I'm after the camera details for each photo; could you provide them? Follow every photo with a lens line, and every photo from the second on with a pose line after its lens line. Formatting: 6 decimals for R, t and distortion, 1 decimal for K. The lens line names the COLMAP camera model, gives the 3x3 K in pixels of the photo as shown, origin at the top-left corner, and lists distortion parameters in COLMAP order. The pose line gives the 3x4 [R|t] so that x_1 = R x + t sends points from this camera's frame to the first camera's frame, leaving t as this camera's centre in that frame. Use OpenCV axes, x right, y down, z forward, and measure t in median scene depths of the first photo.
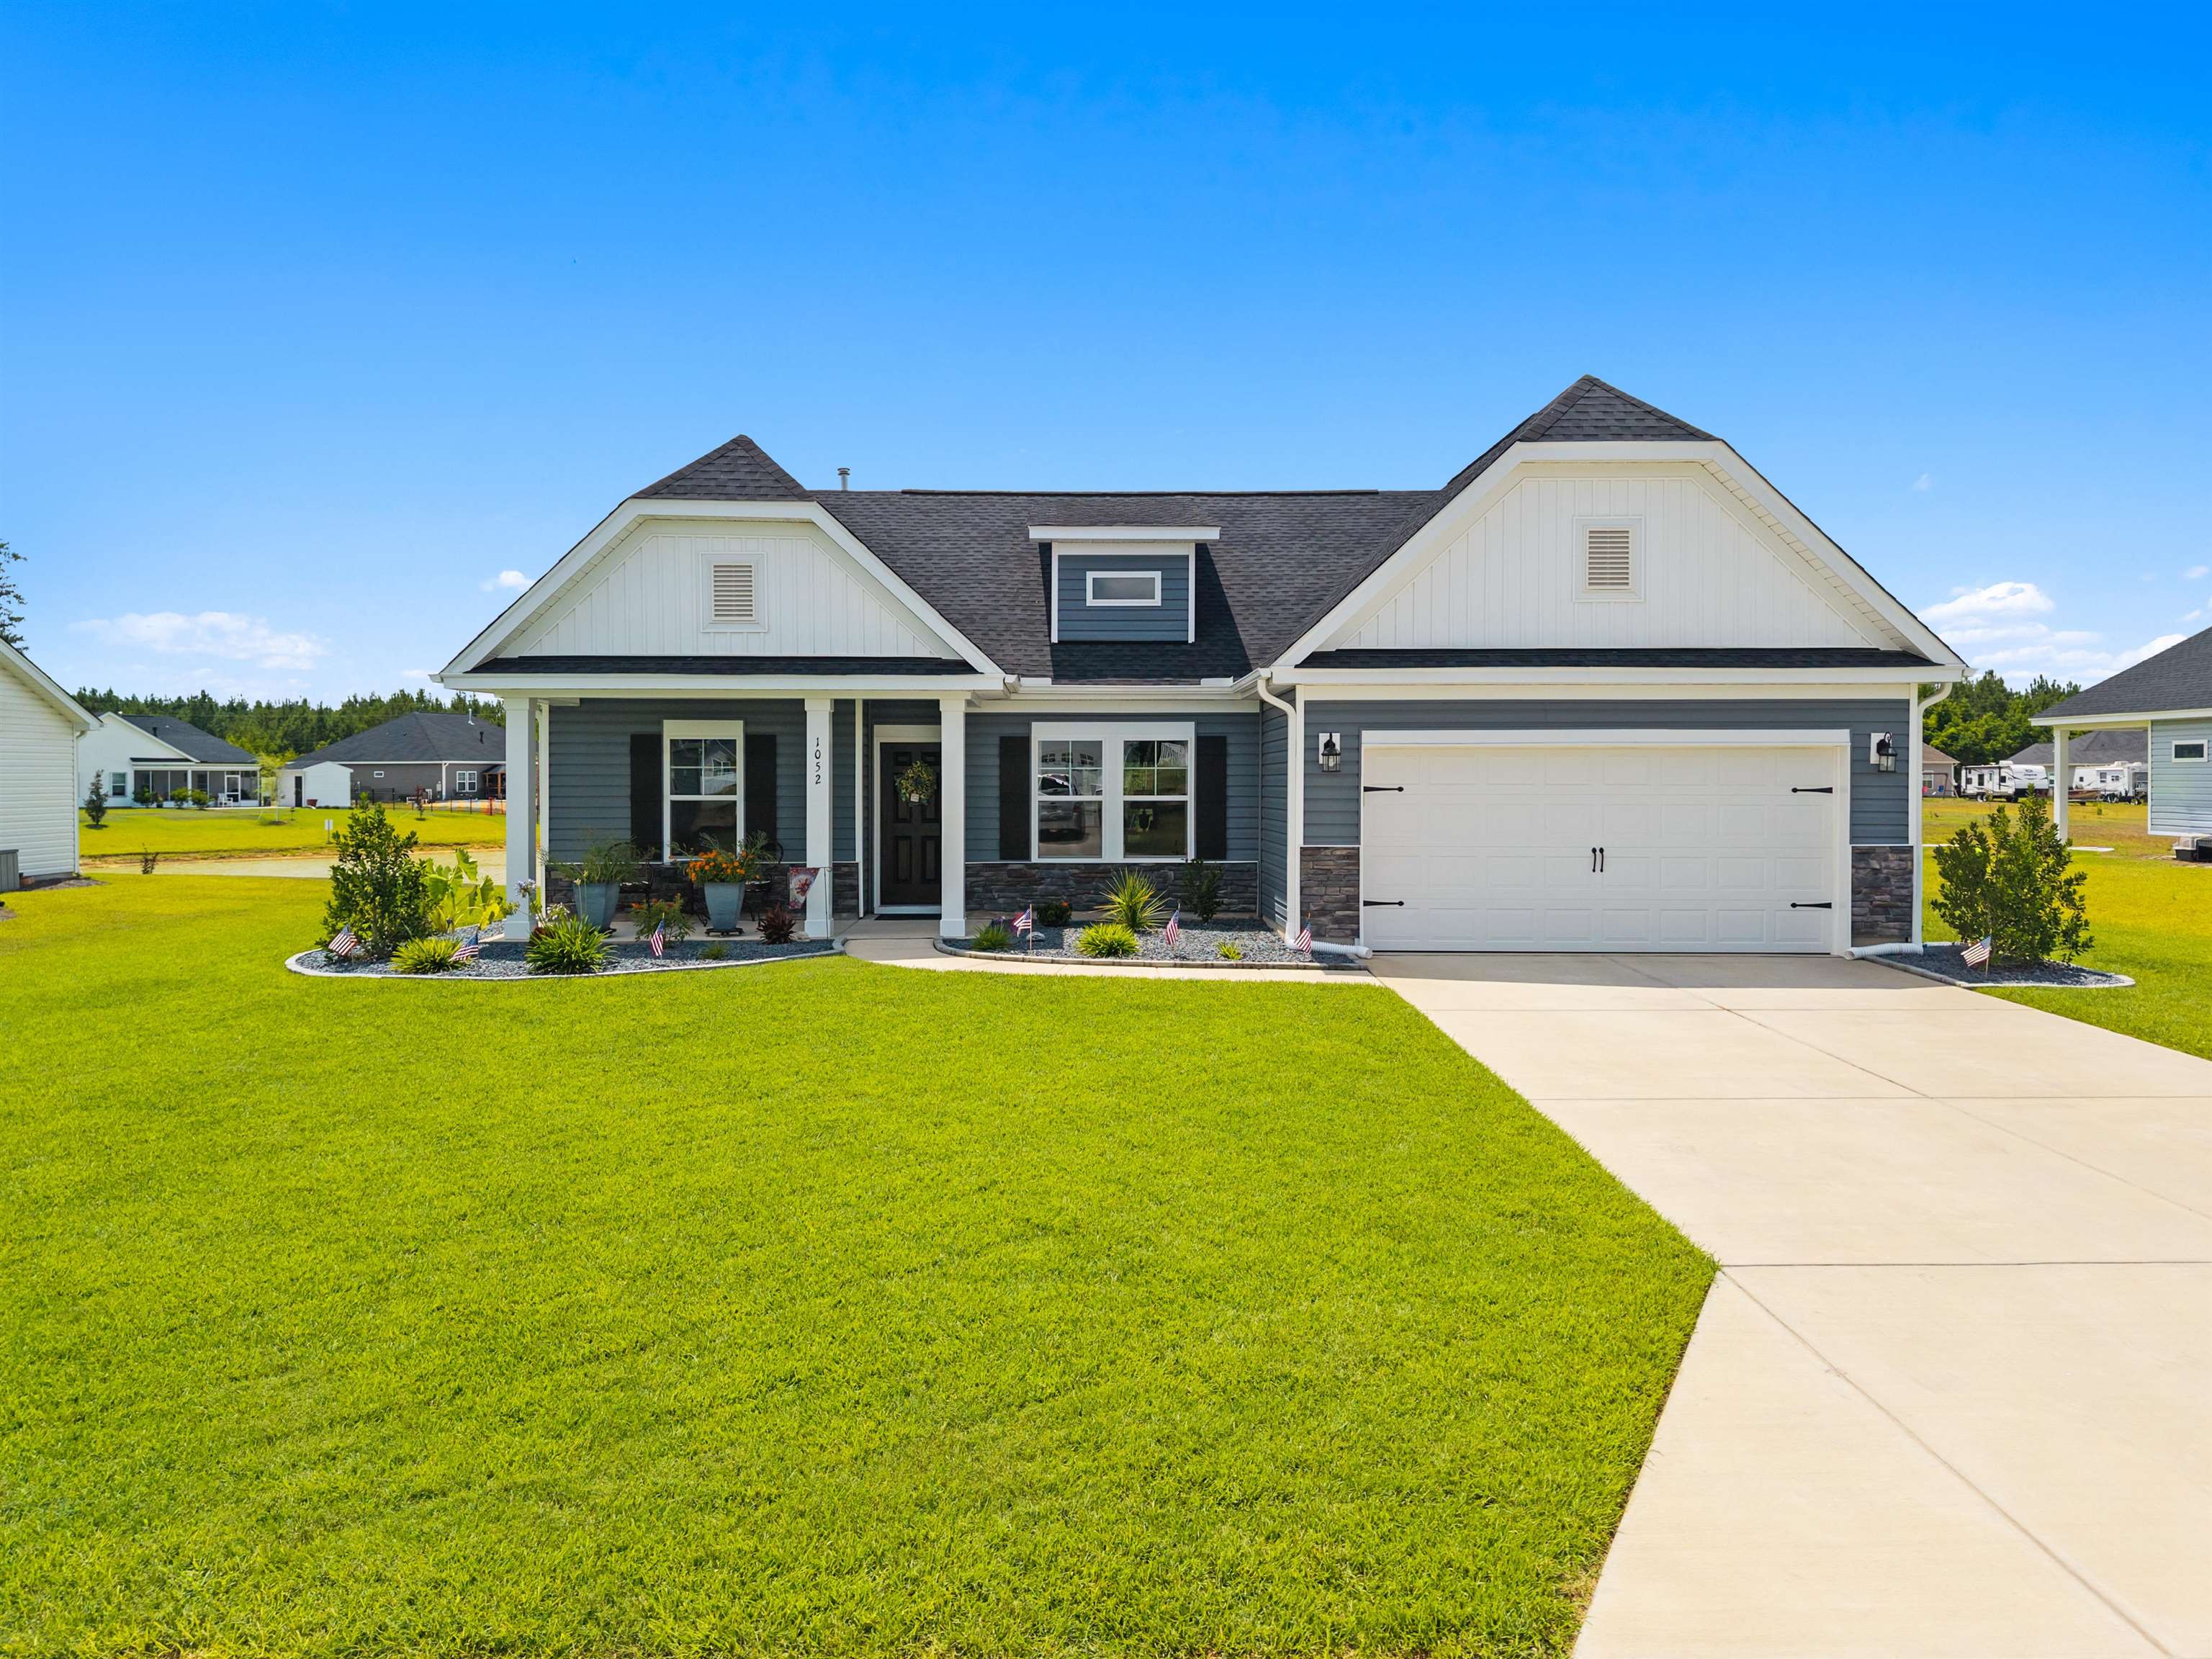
lens RADIAL K [[1542.0, 0, 1104.3], [0, 1542.0, 815.6], [0, 0, 1]] dist [0.032519, -0.000689]
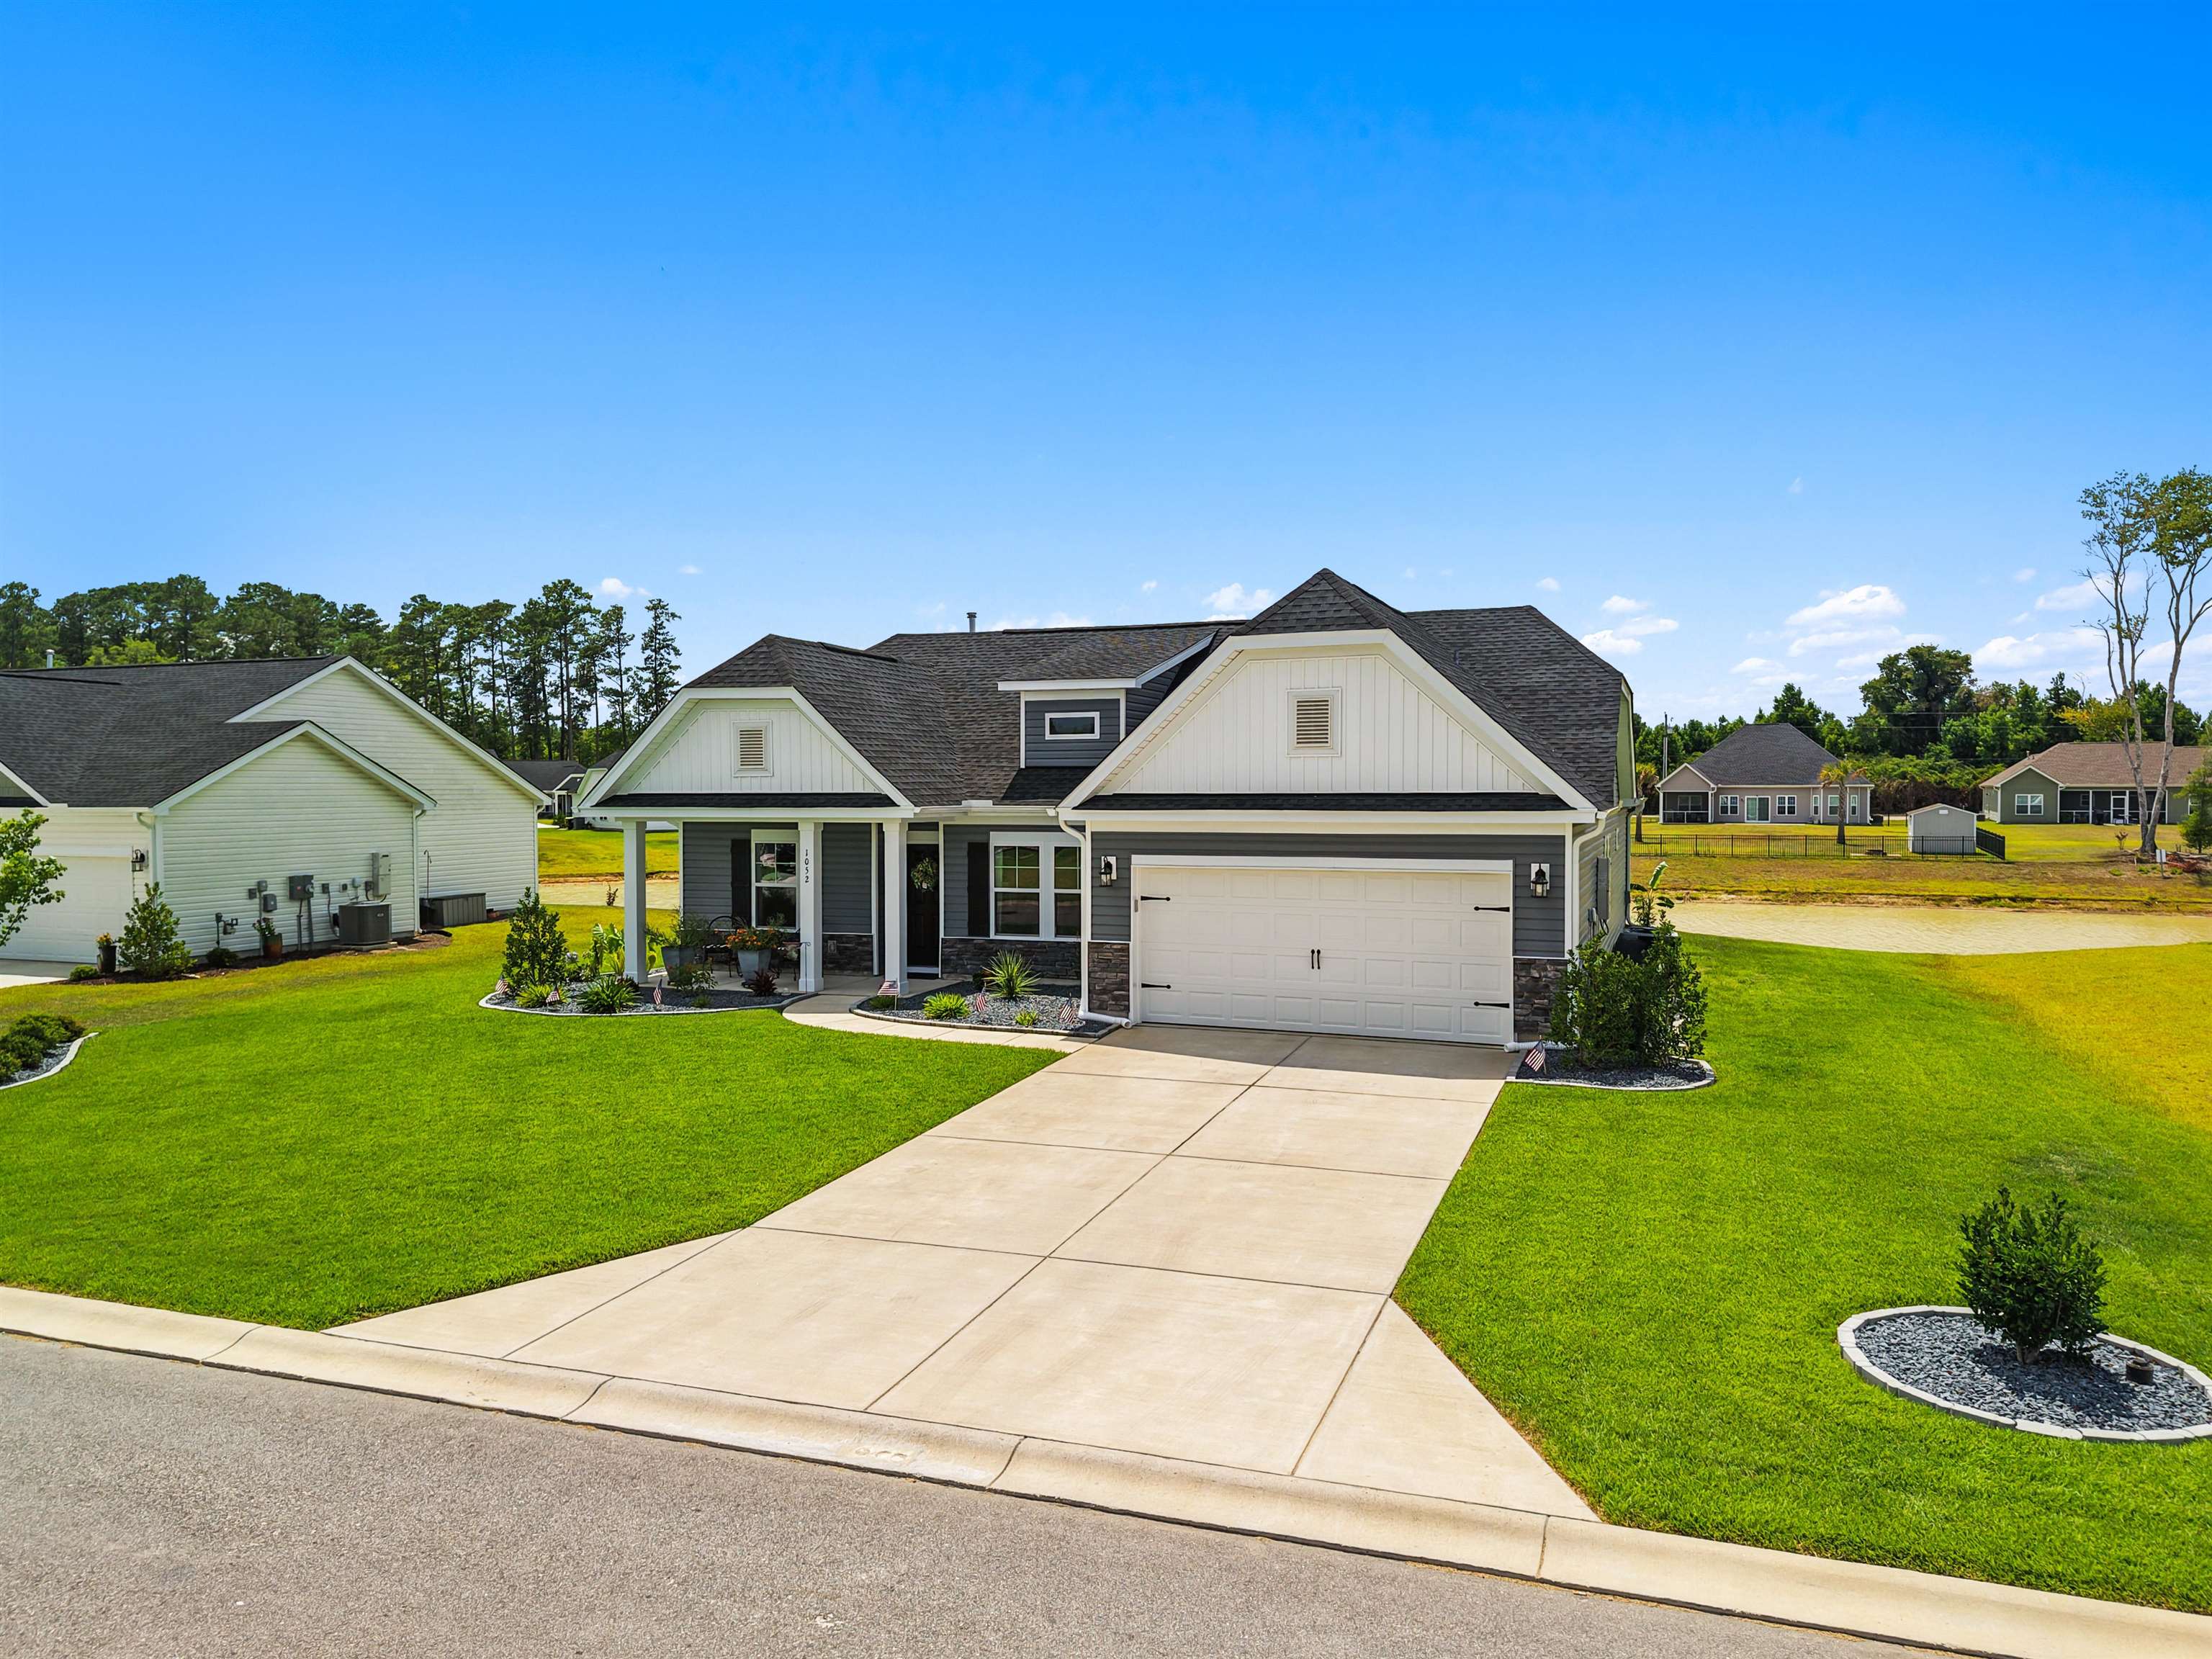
lens RADIAL K [[1567.2, 0, 1087.1], [0, 1567.2, 795.0], [0, 0, 1]] dist [0.029204, -0.004412]
pose [[0.928150, 0.000127, -0.372207, 0.592837], [-0.007312, 0.999813, -0.017893, -0.077292], [0.372135, 0.019329, 0.927977, -0.238889]]
